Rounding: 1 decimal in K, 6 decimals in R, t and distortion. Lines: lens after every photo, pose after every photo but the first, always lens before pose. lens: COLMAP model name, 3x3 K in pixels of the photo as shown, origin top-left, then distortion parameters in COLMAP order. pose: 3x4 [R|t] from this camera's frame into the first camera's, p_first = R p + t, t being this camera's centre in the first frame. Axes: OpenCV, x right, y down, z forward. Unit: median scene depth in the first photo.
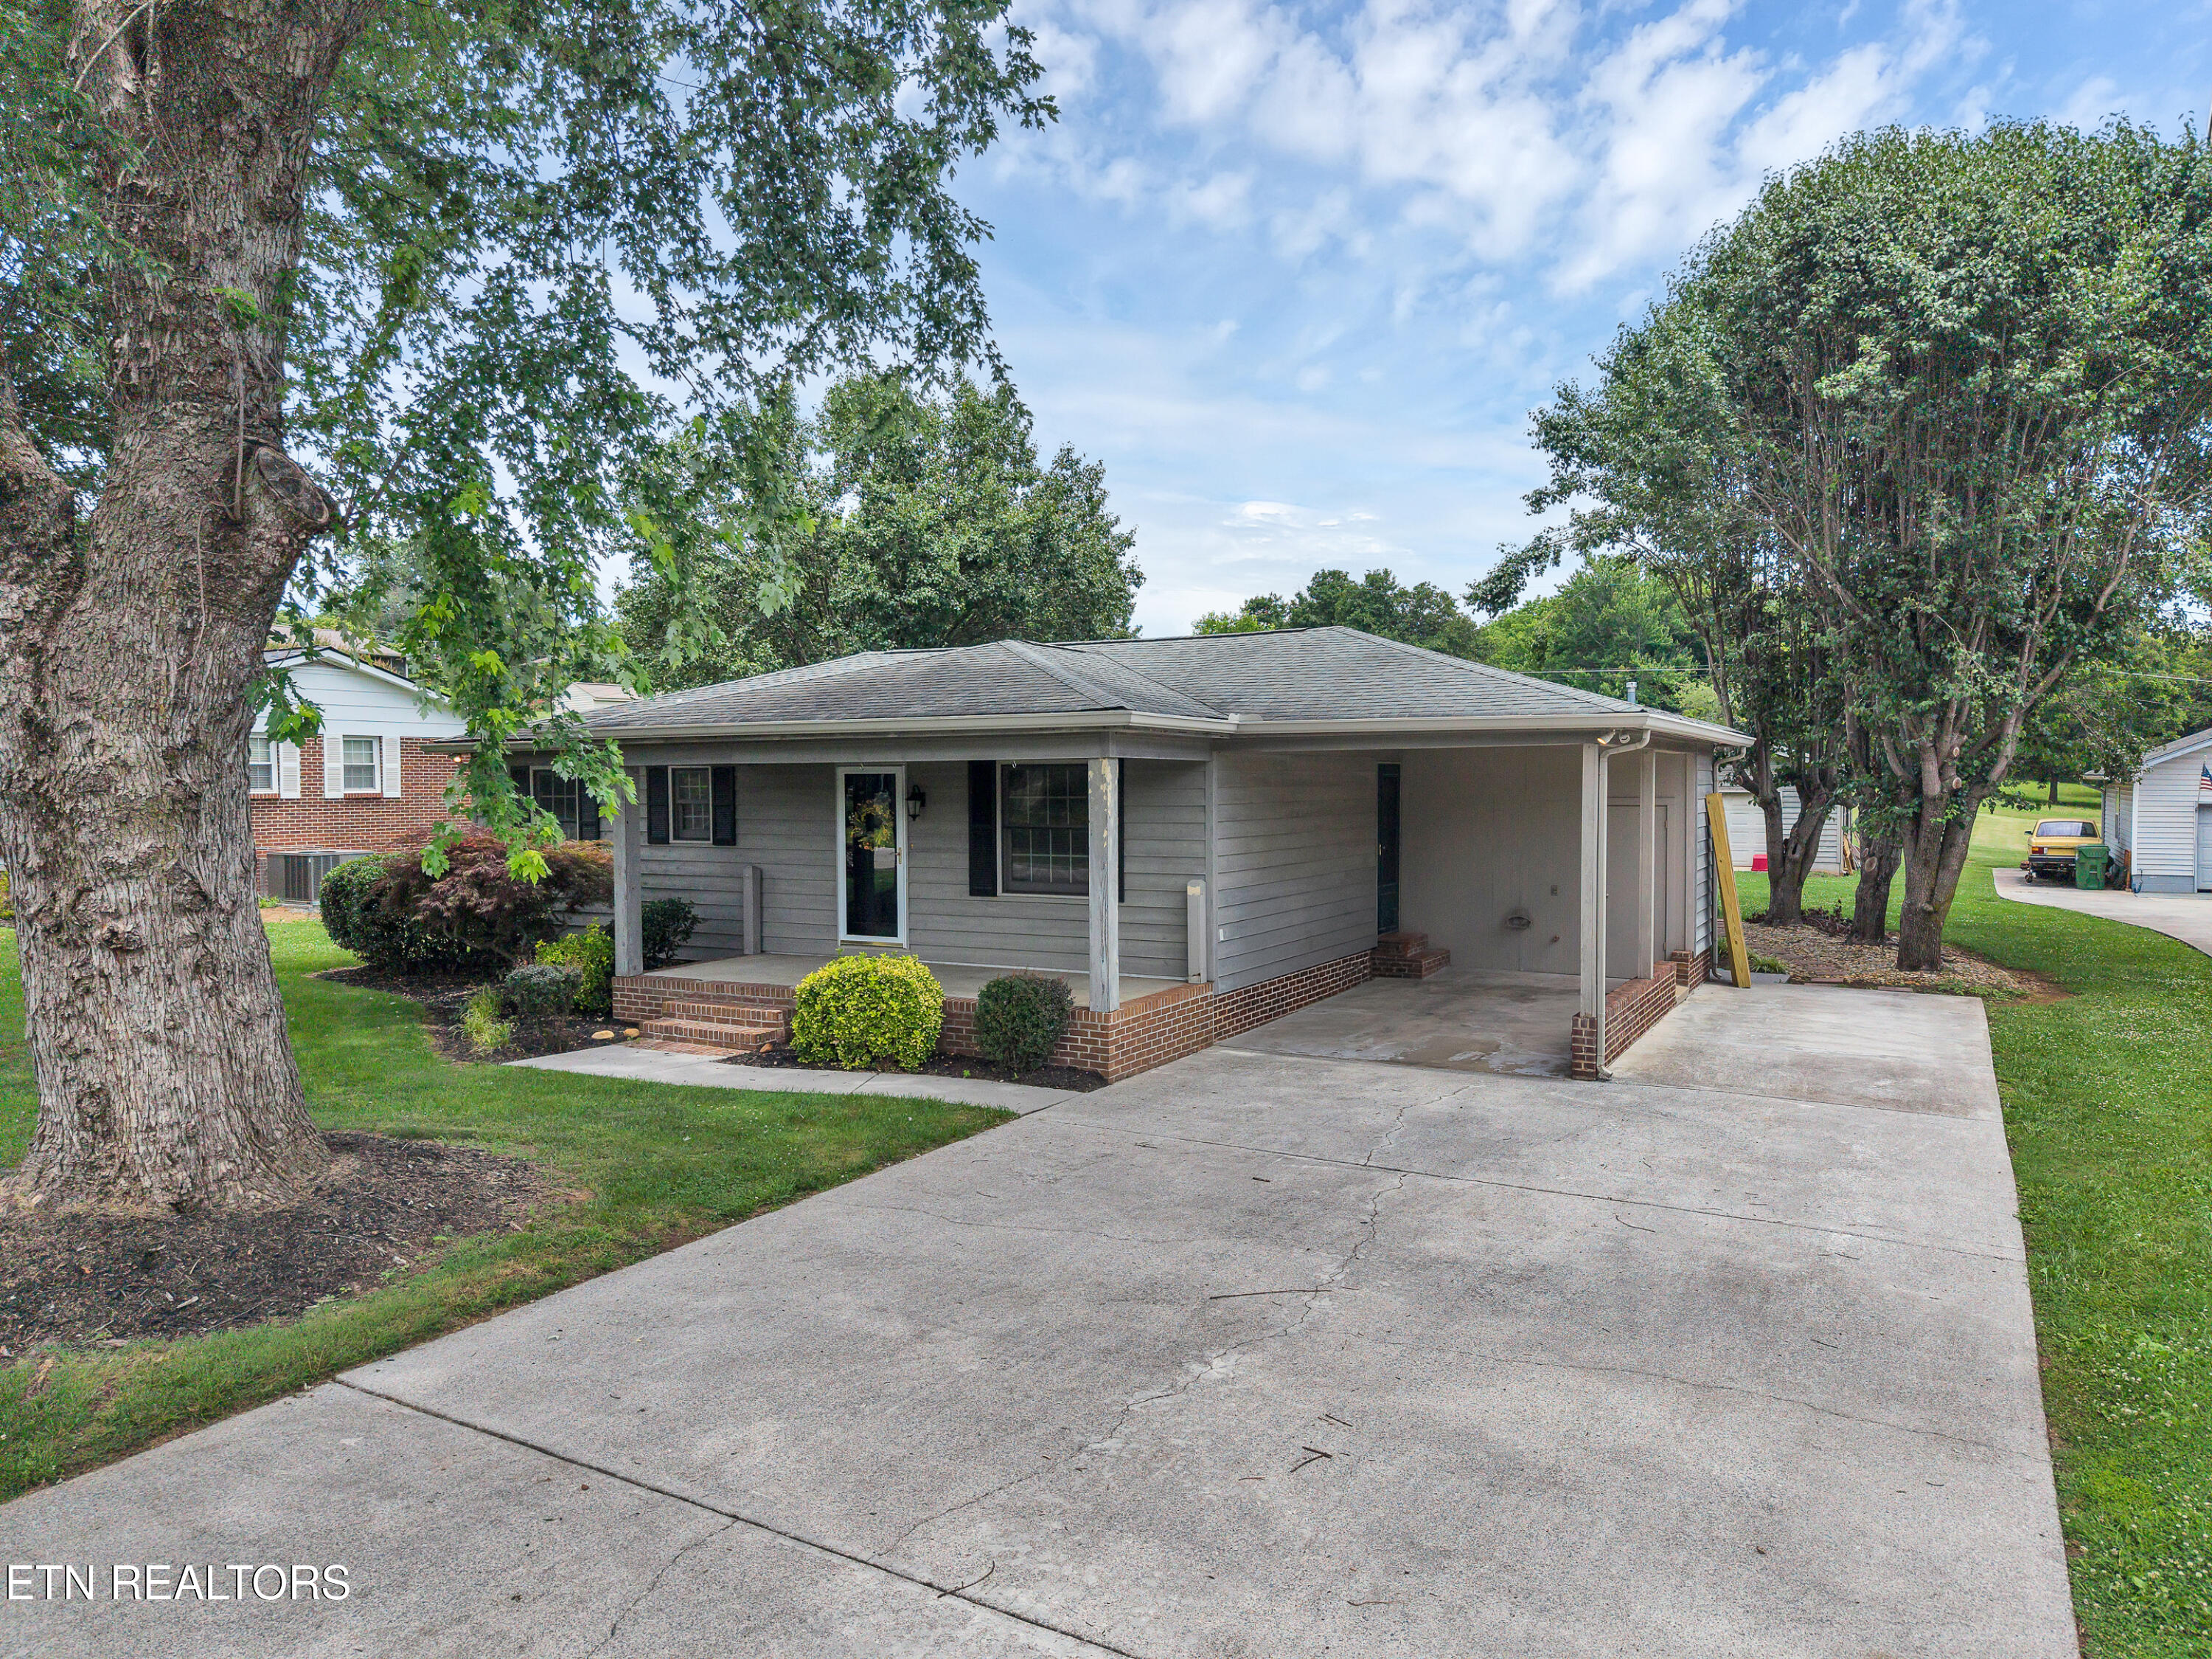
lens RADIAL K [[1407.8, 0, 1106.0], [0, 1407.8, 829.5], [0, 0, 1]] dist [0.020842, -0.015057]
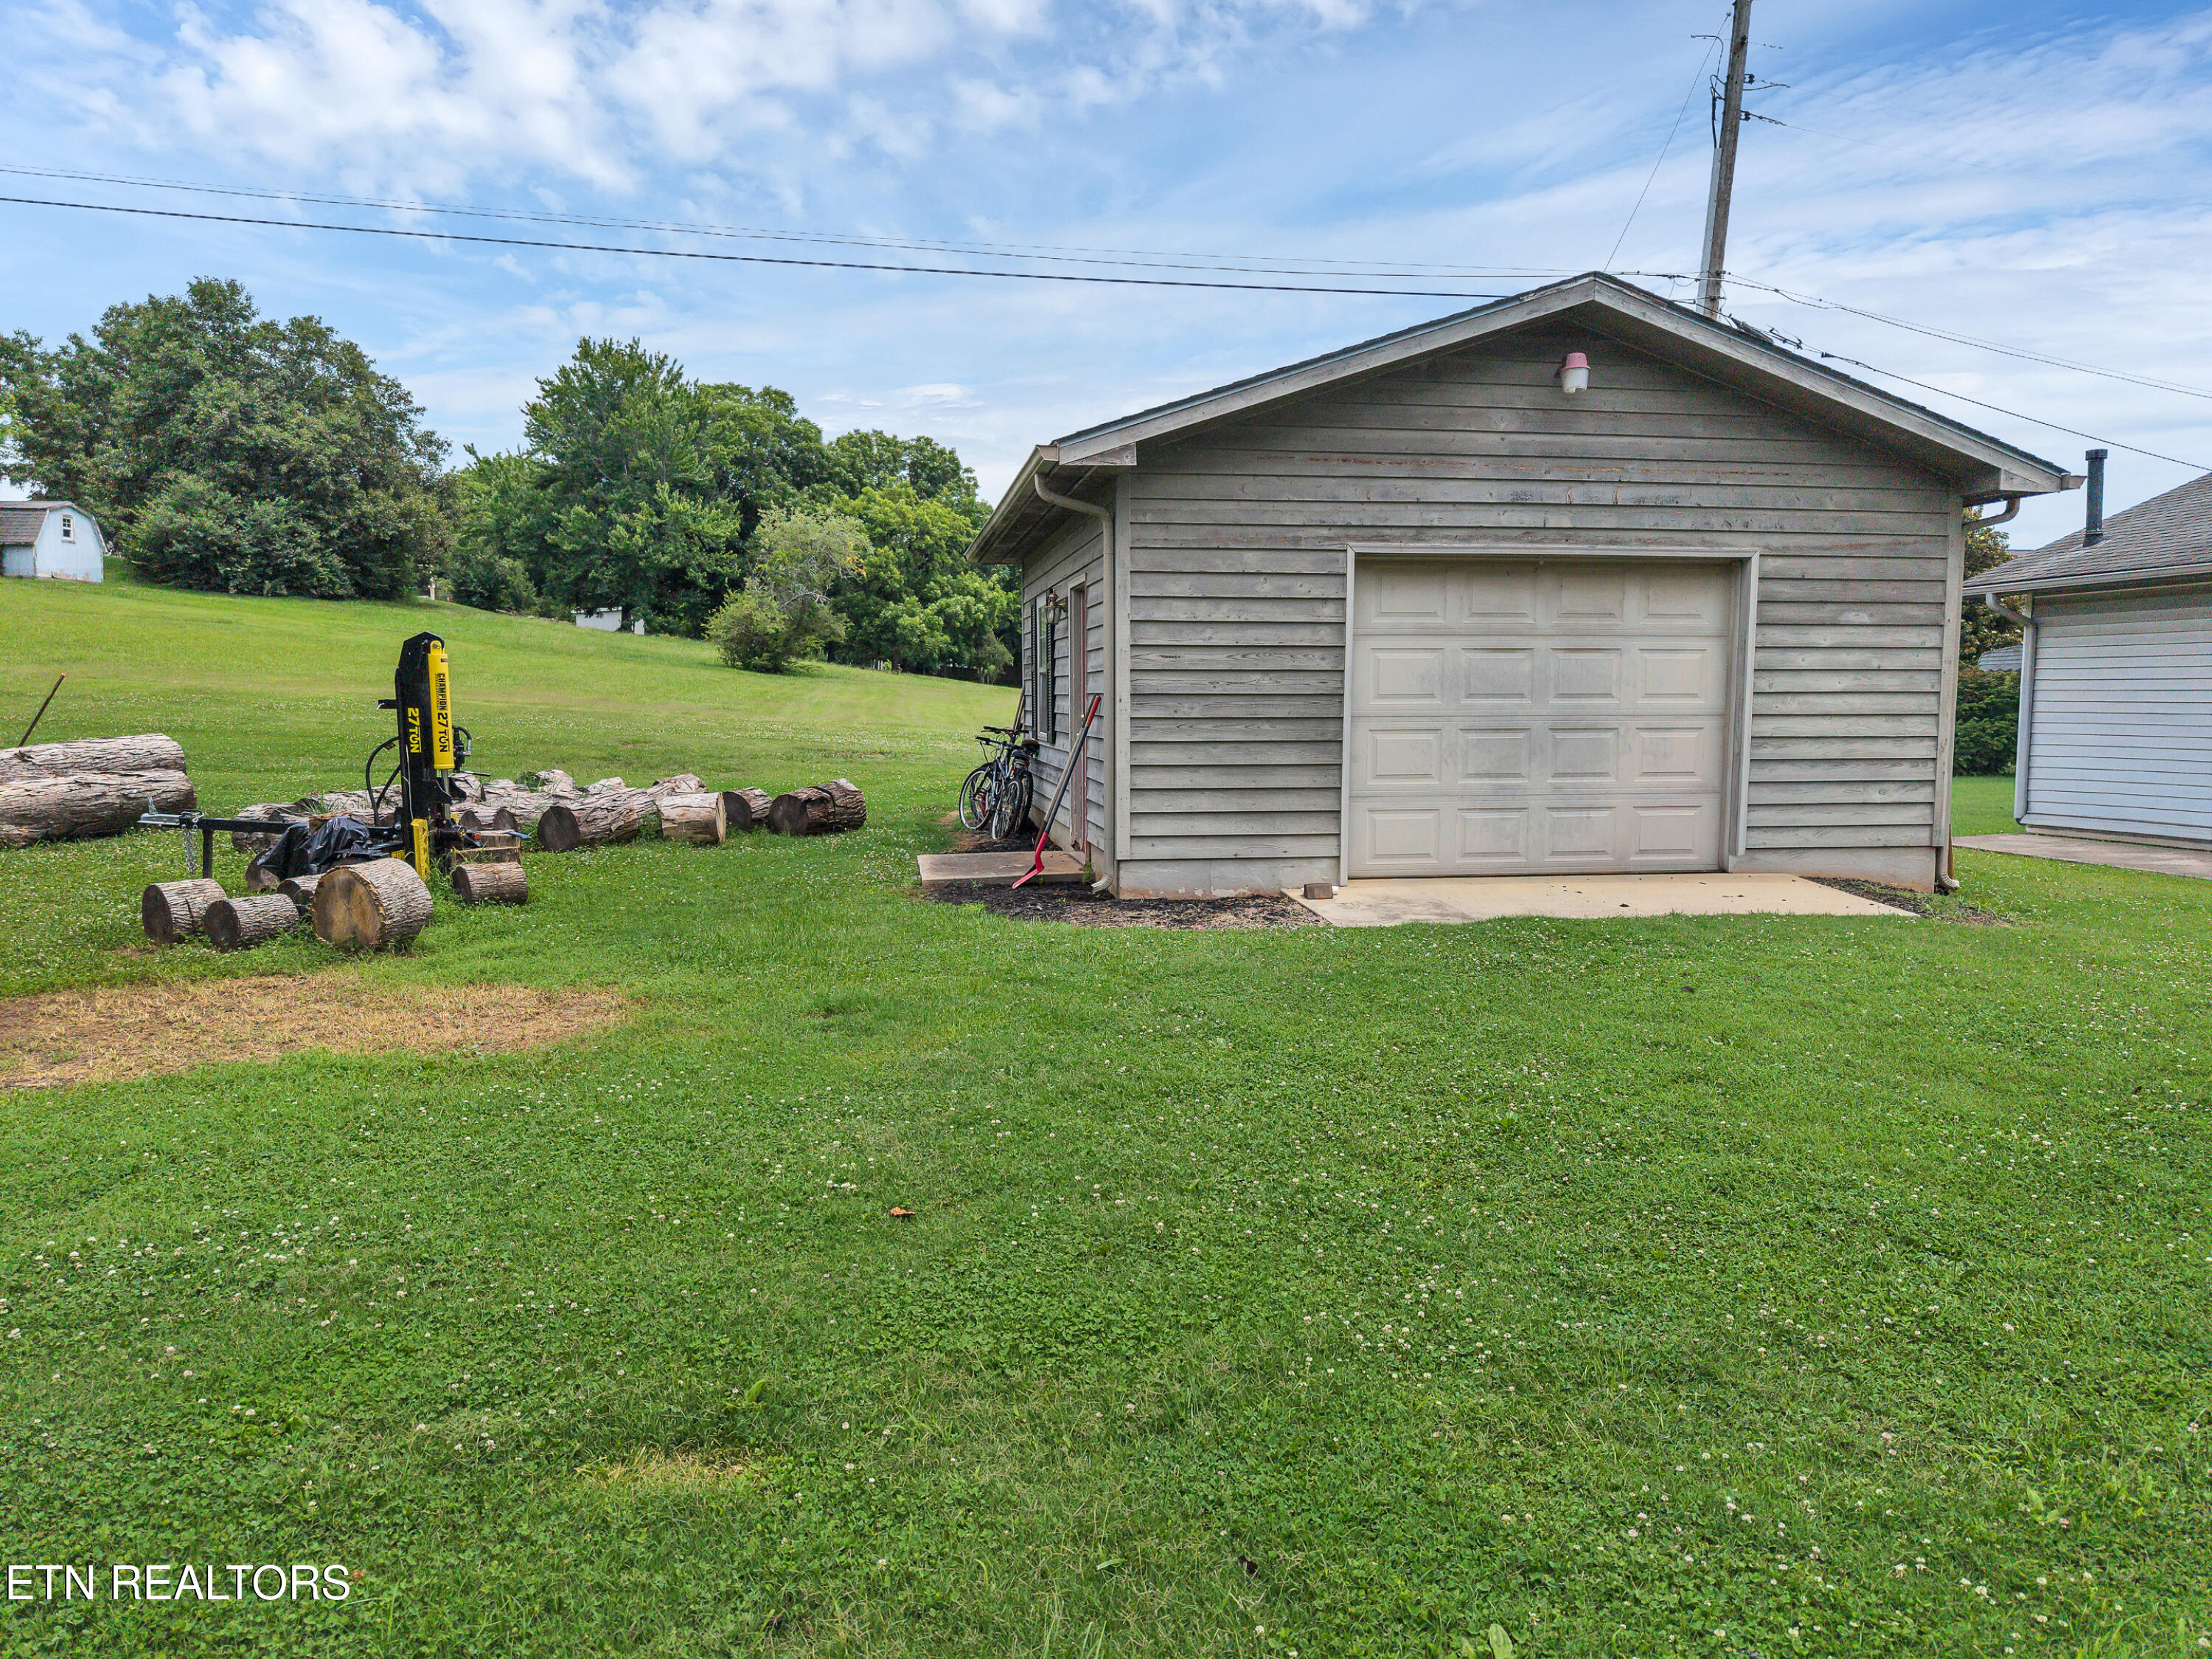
lens RADIAL K [[1510.2, 0, 1106.0], [0, 1510.2, 829.5], [0, 0, 1]] dist [-0.020020, 0.041393]
pose [[0.779526, -0.050755, 0.624310, 1.193378], [0.015580, 0.997974, 0.061679, -0.005141], [-0.626176, -0.038353, 0.778738, 4.405934]]
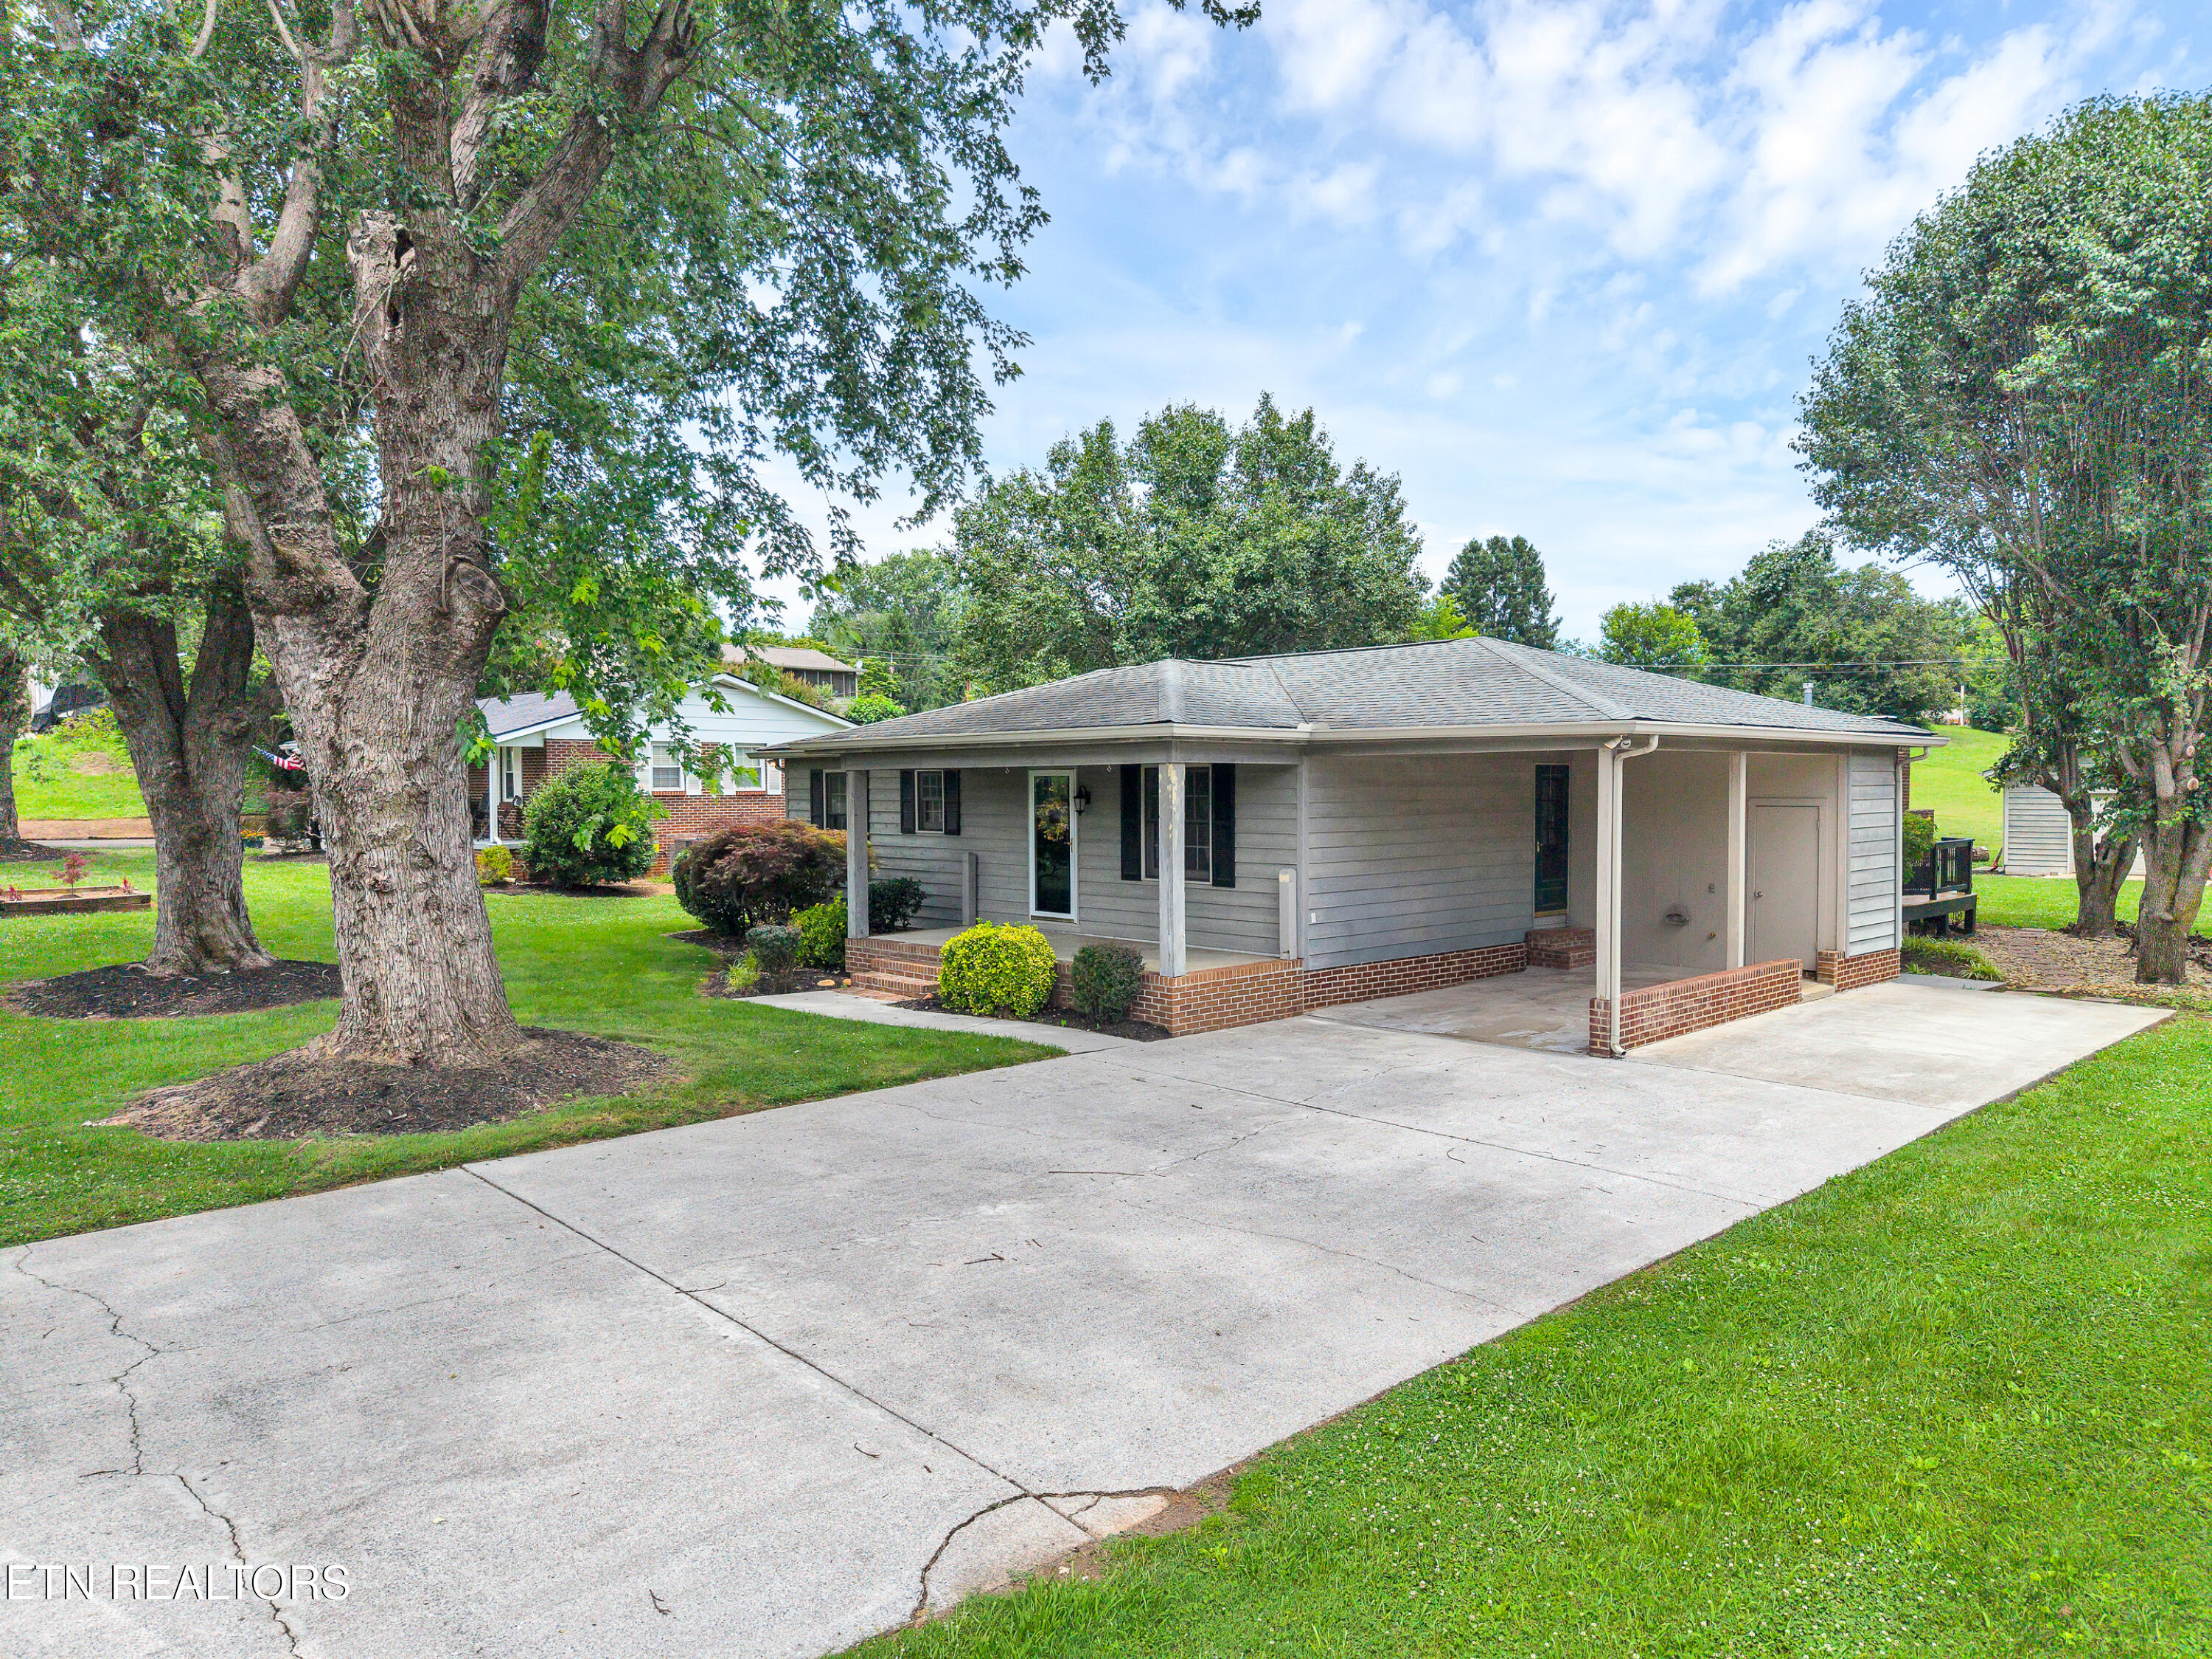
lens RADIAL K [[1403.8, 0, 1150.2], [0, 1403.8, 827.4], [0, 0, 1]] dist [0.050058, -0.052932]
pose [[0.959970, 0.009790, -0.279932, 0.497091], [-0.009837, 0.999951, 0.001238, 0.003790], [0.279930, 0.001565, 0.960019, -0.231329]]
